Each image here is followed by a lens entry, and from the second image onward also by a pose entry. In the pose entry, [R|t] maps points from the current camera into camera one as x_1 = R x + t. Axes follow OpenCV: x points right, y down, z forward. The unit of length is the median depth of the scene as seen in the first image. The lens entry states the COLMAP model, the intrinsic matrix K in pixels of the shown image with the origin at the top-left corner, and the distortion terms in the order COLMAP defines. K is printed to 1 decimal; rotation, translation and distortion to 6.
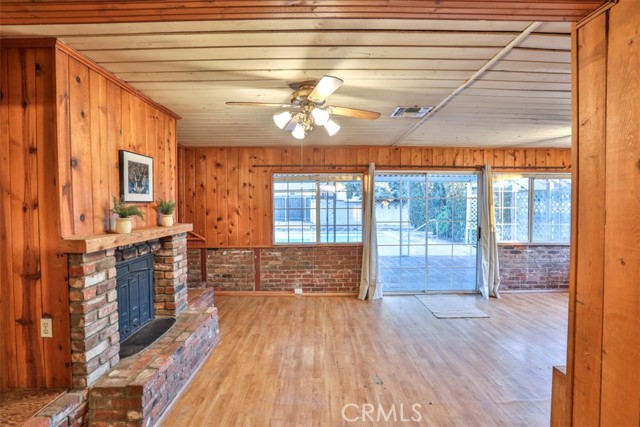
lens RADIAL K [[328.1, 0, 317.4], [0, 328.1, 212.2], [0, 0, 1]] dist [-0.081371, 0.035743]
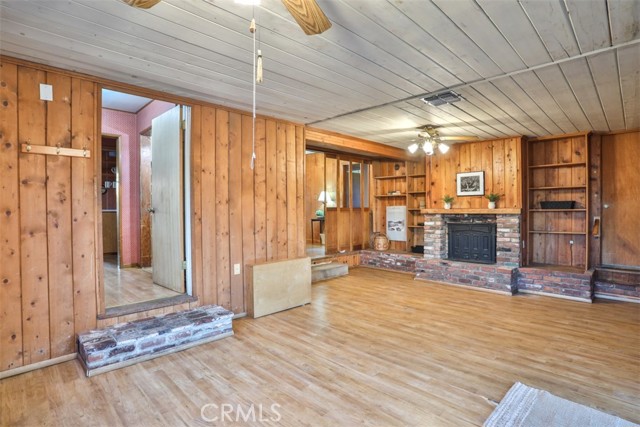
lens RADIAL K [[328.1, 0, 317.4], [0, 328.1, 212.2], [0, 0, 1]] dist [-0.081371, 0.035743]
pose [[-0.714709, 0.012033, -0.699318, 1.482752], [-0.011189, 0.999527, 0.028634, 0.025168], [0.699332, 0.028290, -0.714237, 1.686658]]
